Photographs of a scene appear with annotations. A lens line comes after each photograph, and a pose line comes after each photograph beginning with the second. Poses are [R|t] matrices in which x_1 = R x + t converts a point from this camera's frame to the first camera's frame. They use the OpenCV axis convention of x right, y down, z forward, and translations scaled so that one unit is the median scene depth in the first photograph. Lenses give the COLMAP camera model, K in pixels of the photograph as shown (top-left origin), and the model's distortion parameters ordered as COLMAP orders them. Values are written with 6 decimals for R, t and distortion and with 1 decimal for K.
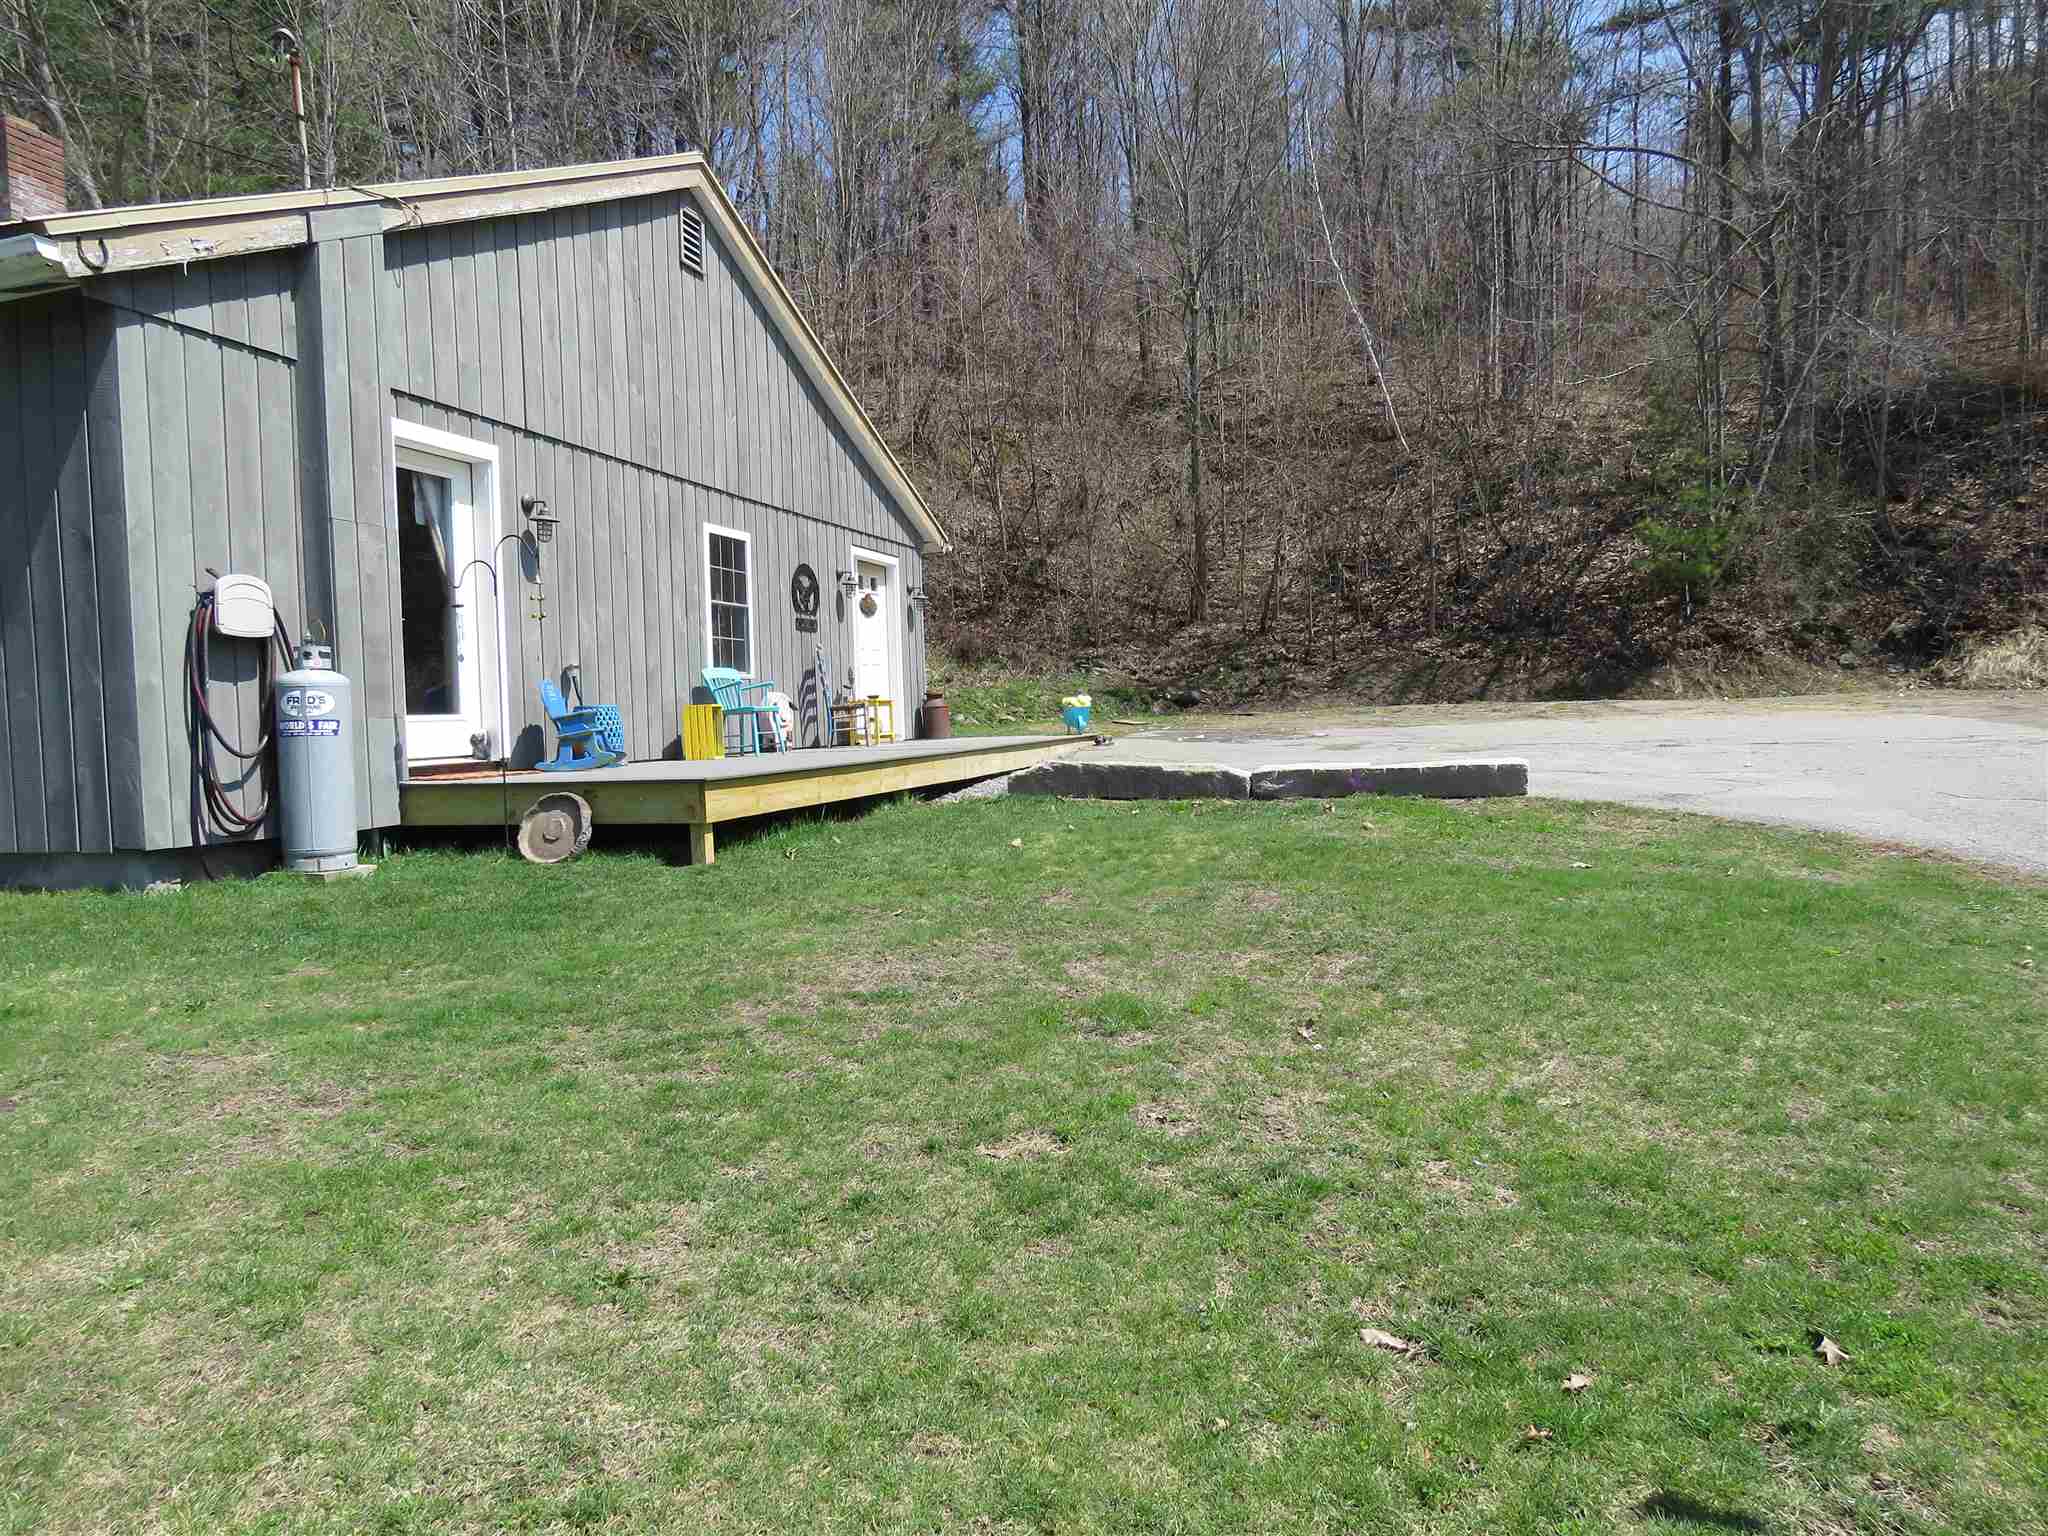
lens RADIAL K [[1288.7, 0, 1024.8], [0, 1288.7, 778.5], [0, 0, 1]] dist [-0.010324, -0.000005]
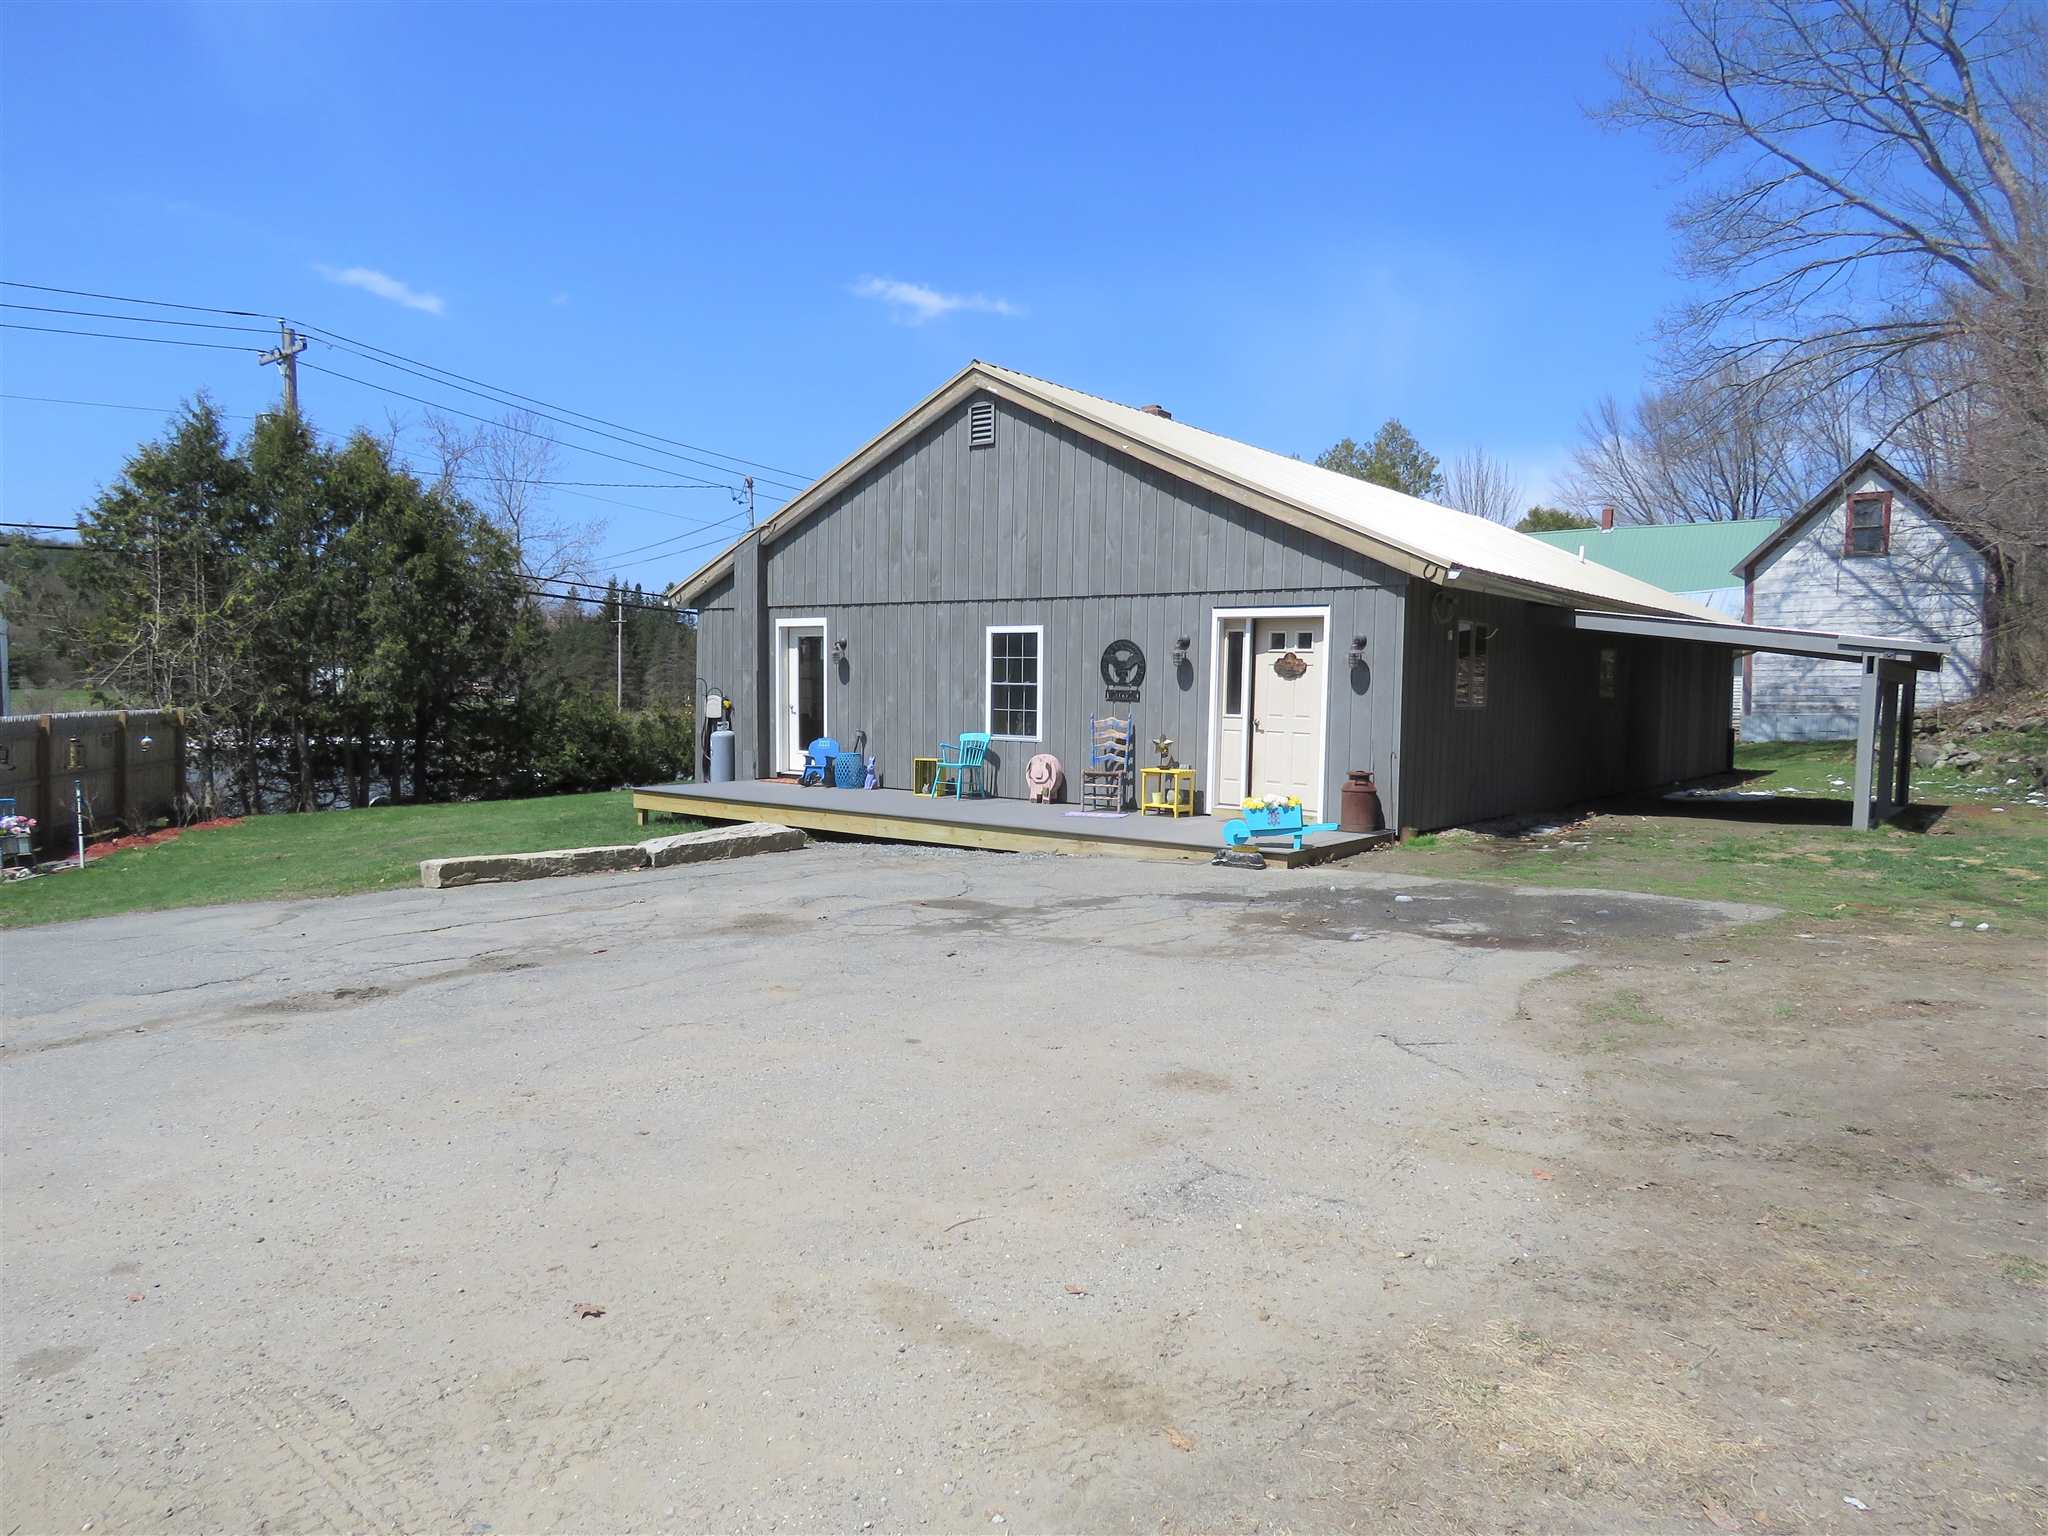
lens RADIAL K [[1288.7, 0, 1028.1], [0, 1288.7, 773.8], [0, 0, 1]] dist [-0.010324, -0.000005]
pose [[-0.353884, 0.081676, -0.931716, 1.001322], [-0.060524, 0.992092, 0.109957, -0.192792], [0.933329, 0.095303, -0.346142, 1.495972]]
